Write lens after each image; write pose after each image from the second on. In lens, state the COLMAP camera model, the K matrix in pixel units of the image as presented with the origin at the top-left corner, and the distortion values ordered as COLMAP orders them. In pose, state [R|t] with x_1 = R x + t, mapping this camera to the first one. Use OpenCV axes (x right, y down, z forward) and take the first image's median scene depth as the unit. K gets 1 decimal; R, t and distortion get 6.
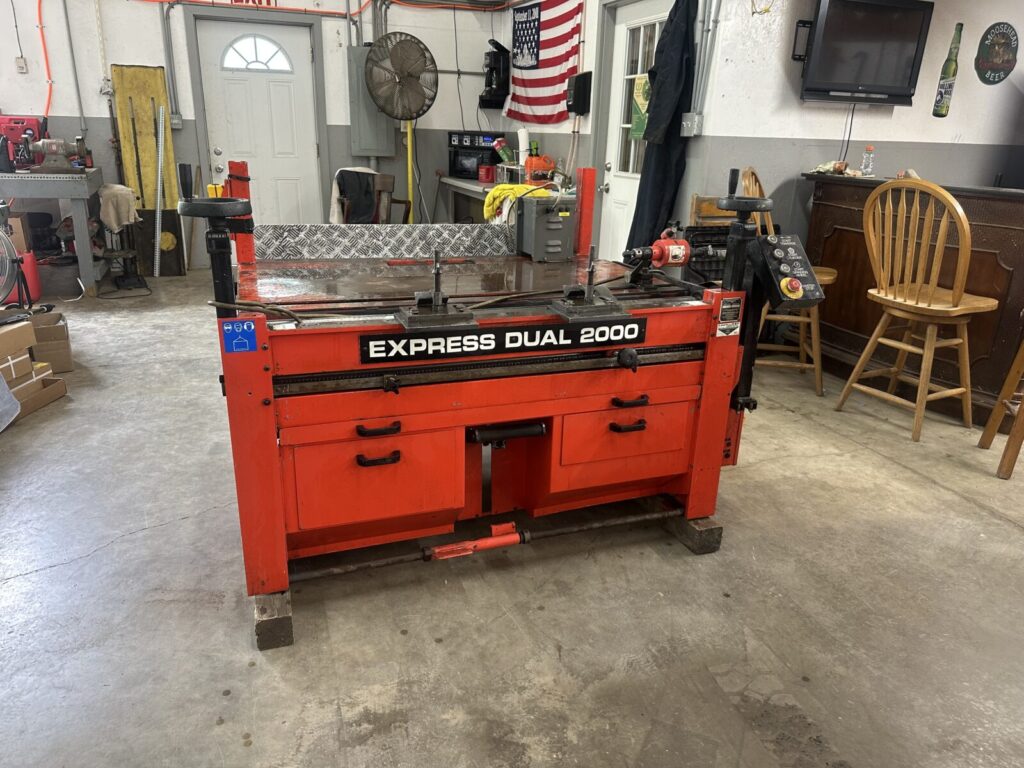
lens RADIAL K [[713.8, 0, 512.0], [0, 713.8, 384.0], [0, 0, 1]] dist [-0.006289, -0.004845]
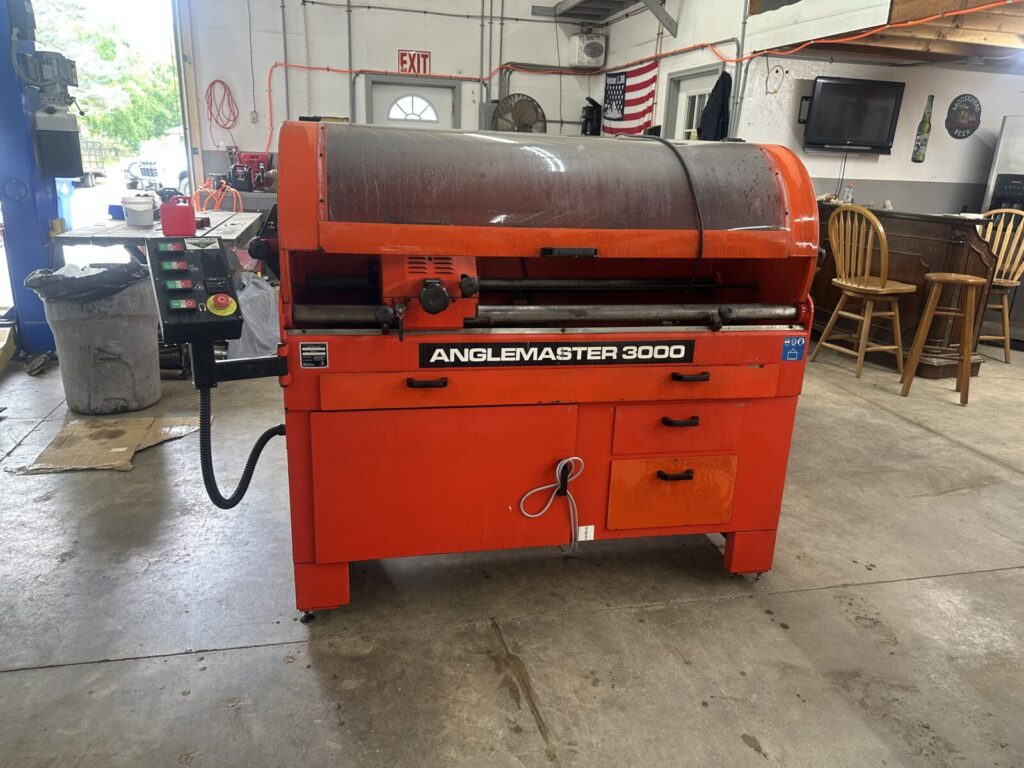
lens RADIAL K [[713.8, 0, 512.0], [0, 713.8, 384.0], [0, 0, 1]] dist [-0.006289, -0.004845]
pose [[0.992215, 0.046837, -0.115391, 0.011963], [-0.050980, 0.998147, -0.033221, 0.133616], [0.113621, 0.038845, 0.992764, -0.428591]]
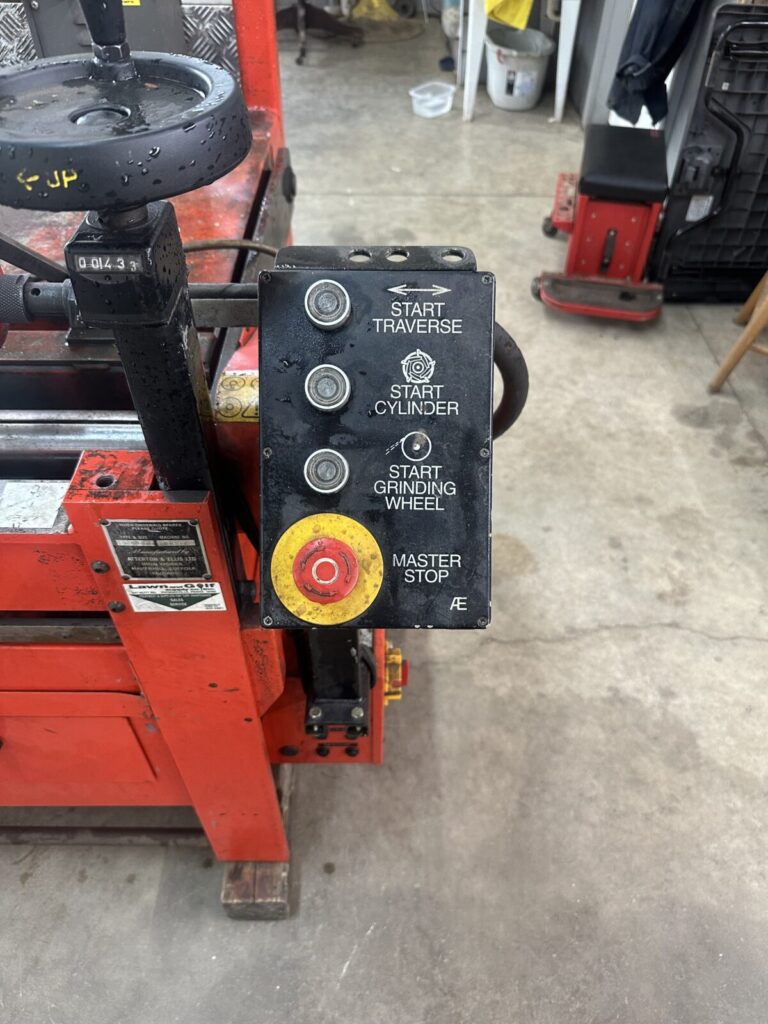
lens RADIAL K [[713.8, 0, 384.0], [0, 713.8, 512.0], [0, 0, 1]] dist [-0.006289, -0.004845]
pose [[0.938961, 0.235367, -0.250908, 0.225363], [-0.095753, 0.879313, 0.466519, -0.124411], [0.330430, -0.414018, 0.848178, 0.410291]]
